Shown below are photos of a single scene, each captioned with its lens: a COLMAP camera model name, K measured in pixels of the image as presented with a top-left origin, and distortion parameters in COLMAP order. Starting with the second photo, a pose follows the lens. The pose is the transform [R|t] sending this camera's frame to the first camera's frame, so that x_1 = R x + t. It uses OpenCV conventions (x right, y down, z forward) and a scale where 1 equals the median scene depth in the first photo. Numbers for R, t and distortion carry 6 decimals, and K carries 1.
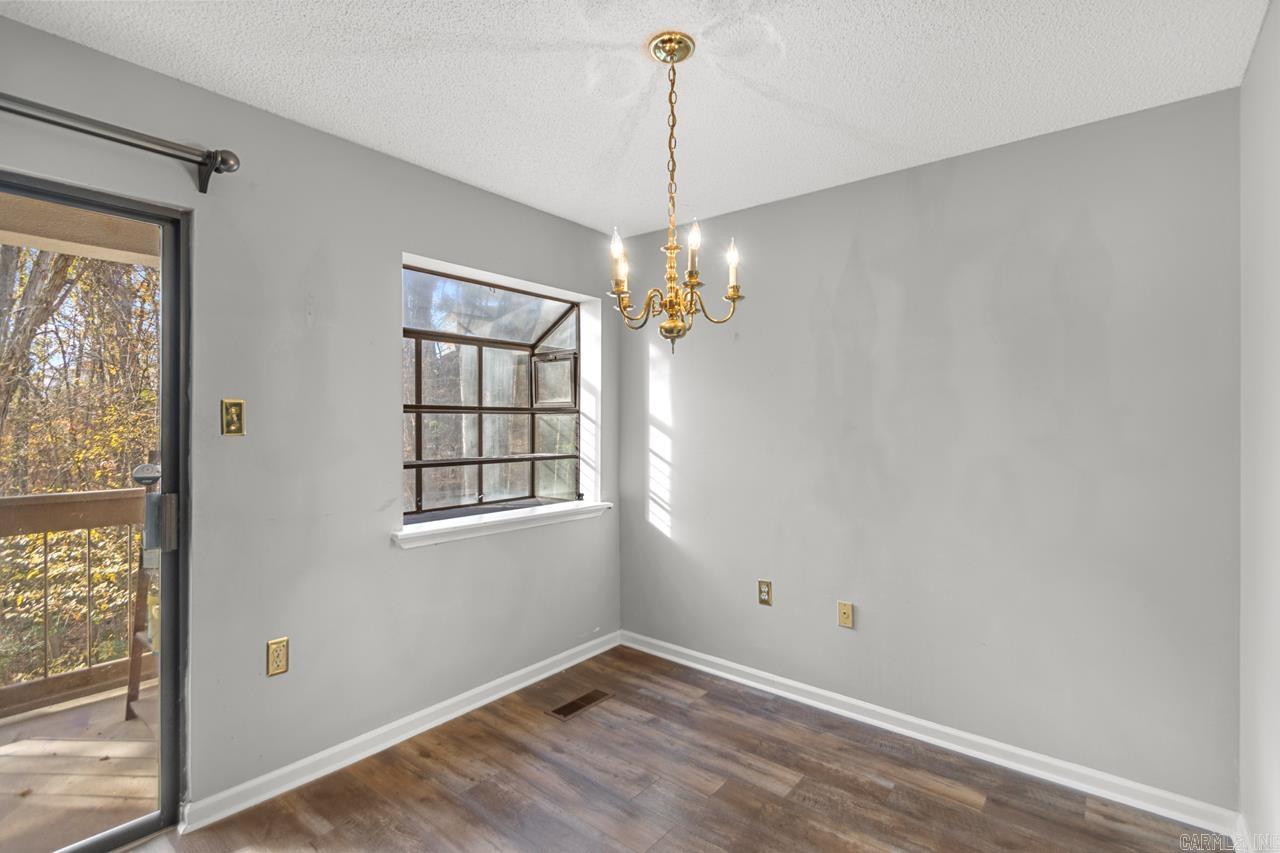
lens RADIAL K [[592.4, 0, 645.0], [0, 592.4, 422.6], [0, 0, 1]] dist [-0.001510, -0.000328]
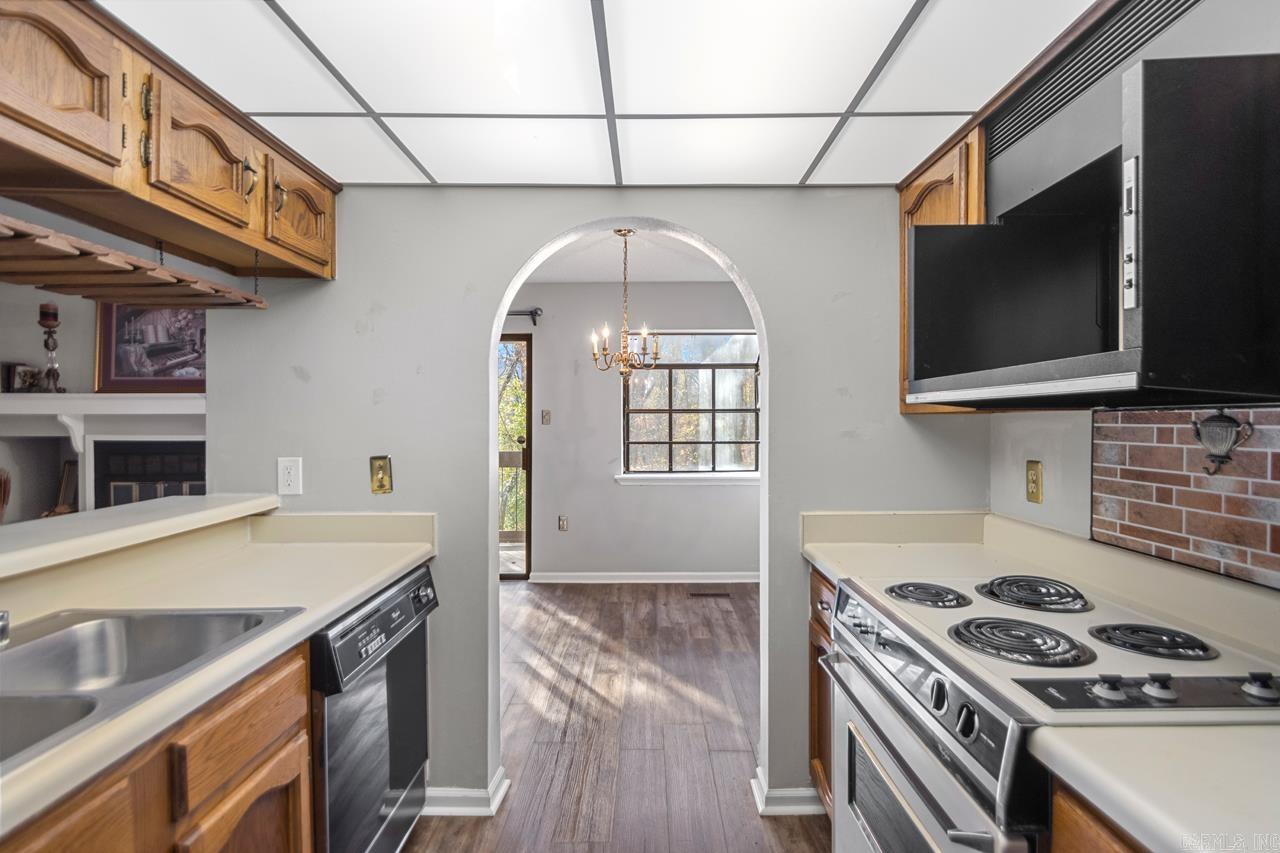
lens RADIAL K [[592.4, 0, 648.7], [0, 592.4, 420.8], [0, 0, 1]] dist [-0.001510, -0.000328]
pose [[0.635495, 0.002769, -0.772100, 0.810389], [0.002037, 0.999984, 0.005263, -0.003275], [0.772103, -0.004918, 0.635479, -0.109107]]
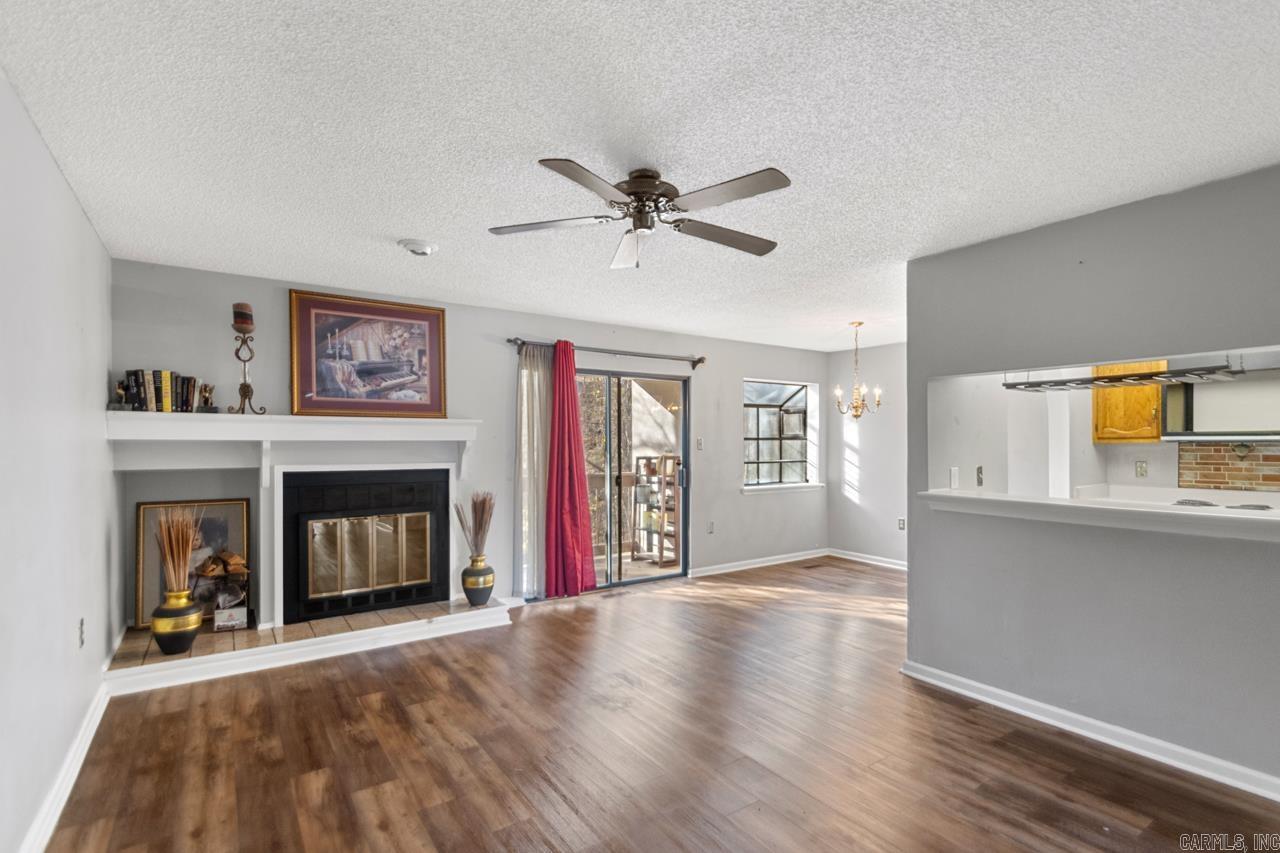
lens RADIAL K [[592.4, 0, 648.0], [0, 592.4, 438.8], [0, 0, 1]] dist [-0.001510, -0.000328]
pose [[0.959598, -0.002357, -0.281366, -0.063374], [0.001117, 0.999989, -0.004567, -0.011011], [0.281374, 0.004069, 0.959590, -1.120634]]
